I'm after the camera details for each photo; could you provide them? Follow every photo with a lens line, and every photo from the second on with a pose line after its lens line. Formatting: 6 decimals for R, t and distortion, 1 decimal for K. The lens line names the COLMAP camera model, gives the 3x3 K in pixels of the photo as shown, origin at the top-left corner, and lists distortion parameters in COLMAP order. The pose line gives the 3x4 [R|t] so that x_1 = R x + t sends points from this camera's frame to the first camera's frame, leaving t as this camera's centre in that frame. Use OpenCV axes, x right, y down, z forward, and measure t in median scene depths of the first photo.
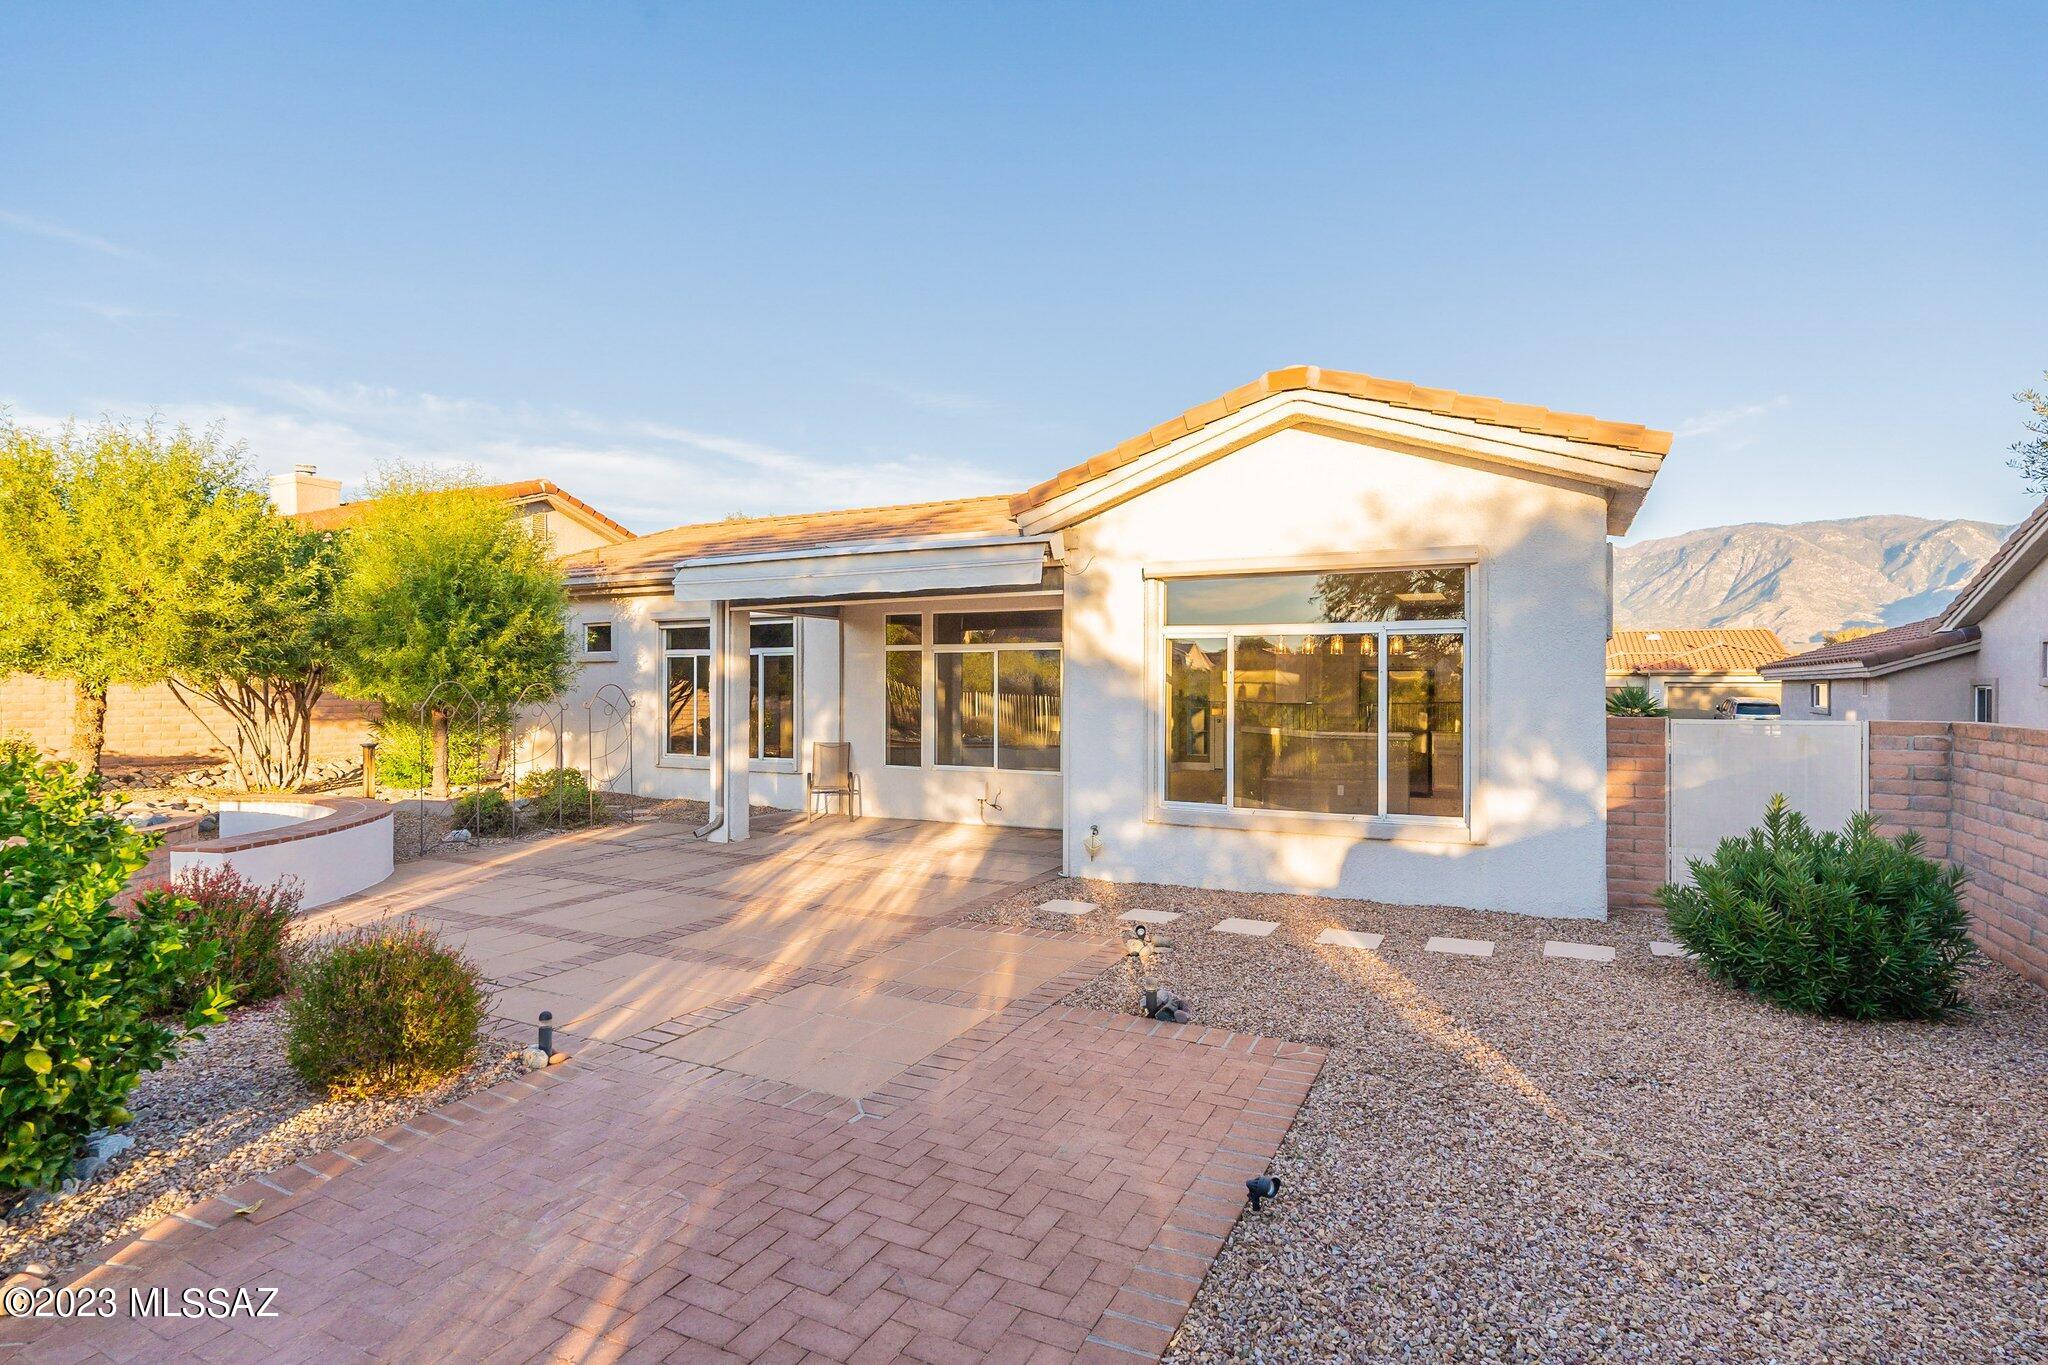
lens RADIAL K [[1004.2, 0, 1023.0], [0, 1004.2, 678.3], [0, 0, 1]] dist [-0.001594, 0.001091]
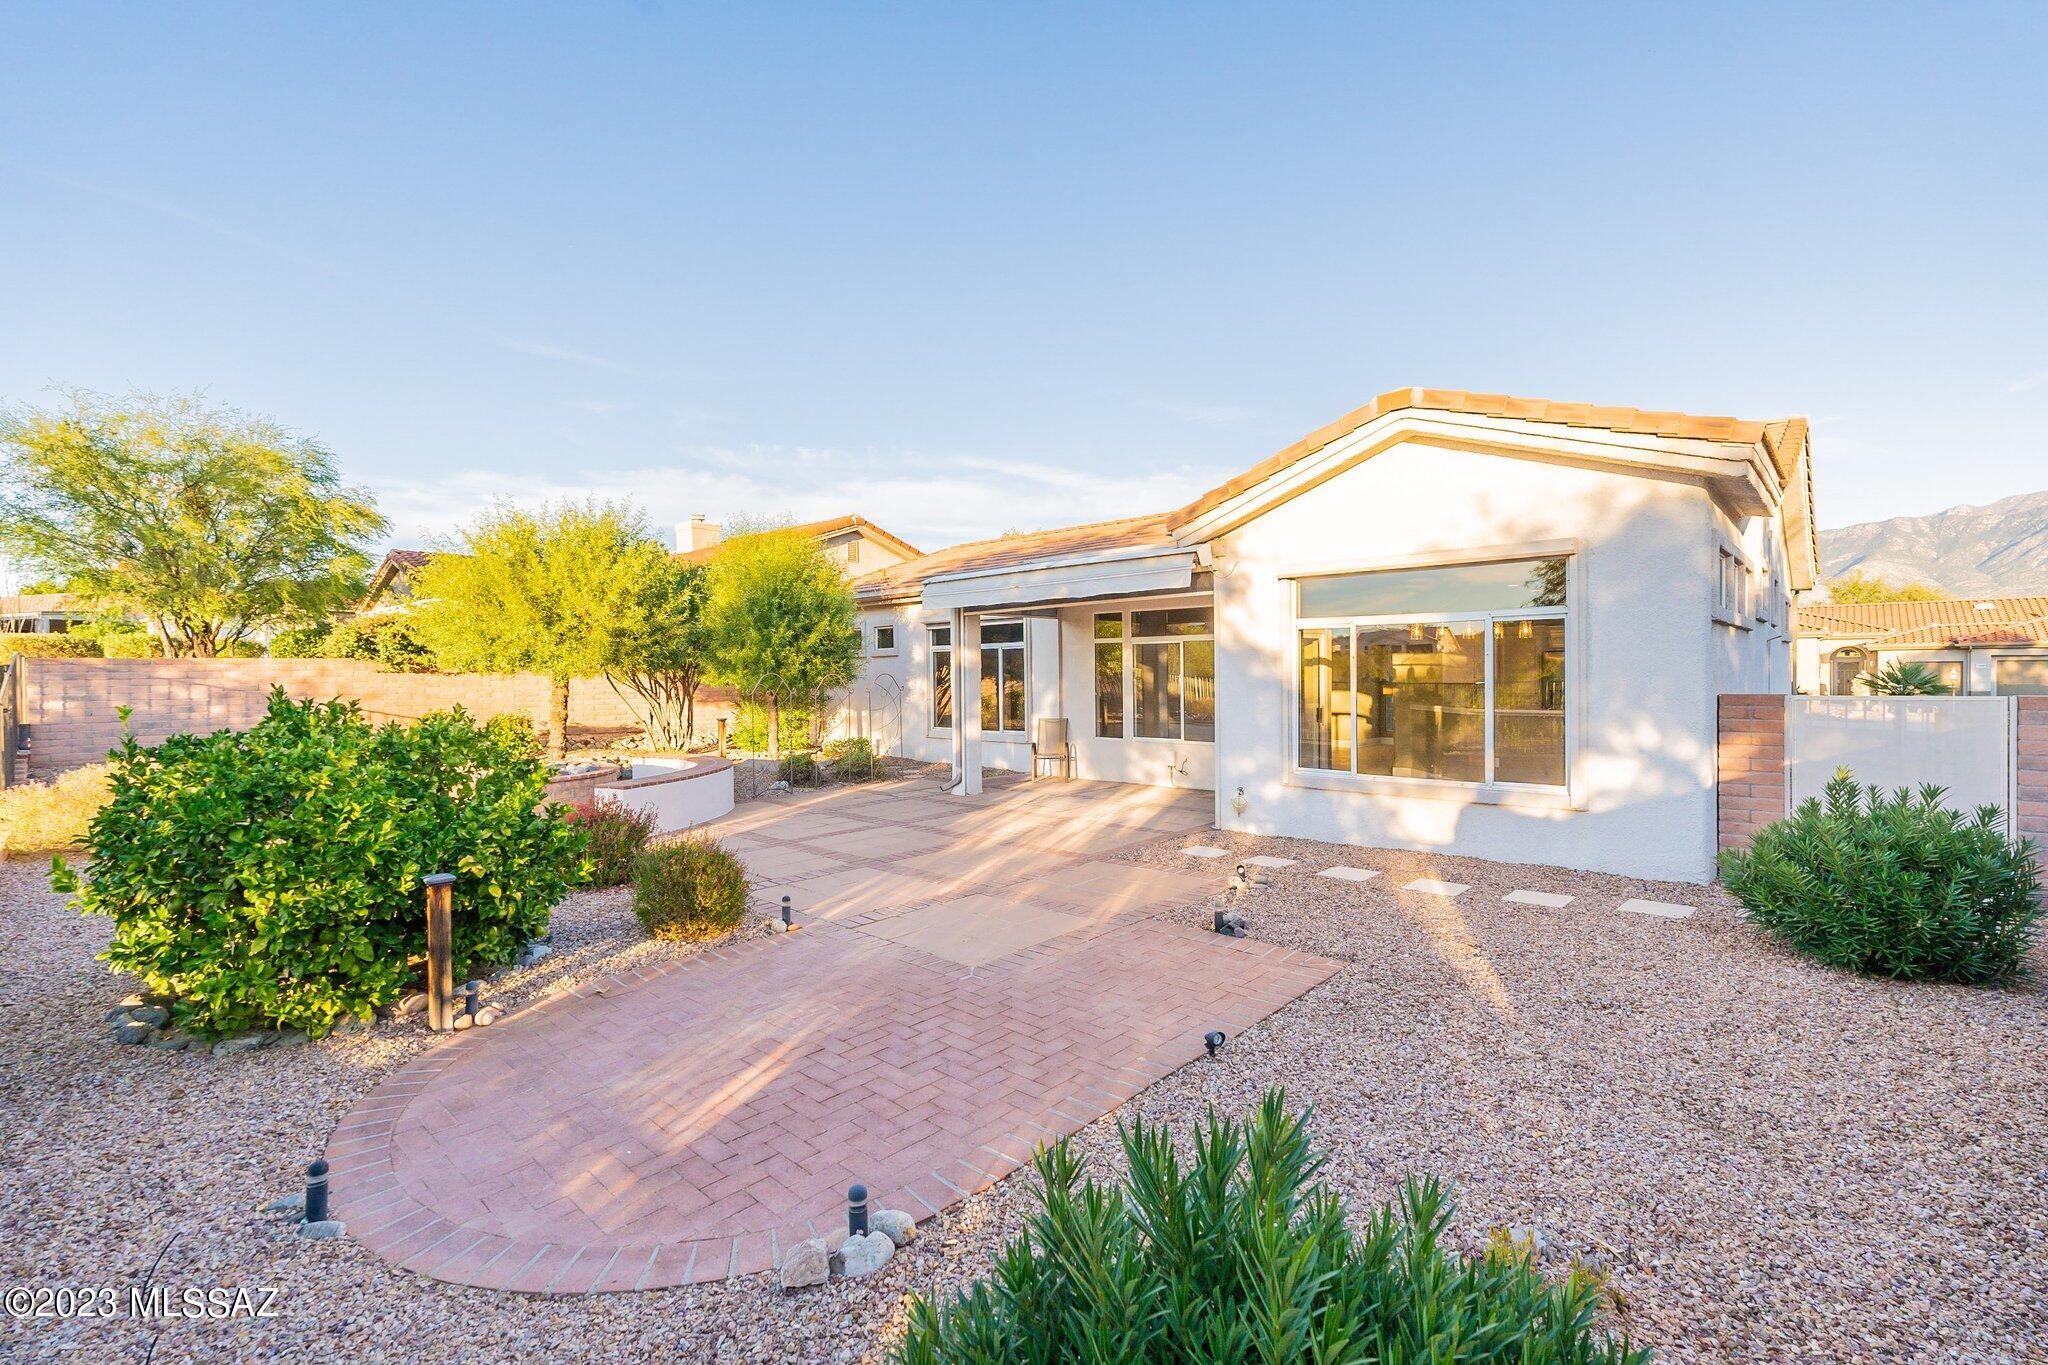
lens RADIAL K [[897.2, 0, 1037.6], [0, 897.2, 675.3], [0, 0, 1]] dist [-0.001789, 0.000832]
pose [[0.959506, -0.012040, -0.281431, 0.163117], [0.015672, 0.999820, 0.010661, -0.001690], [0.281252, -0.014640, 0.959522, -0.104365]]
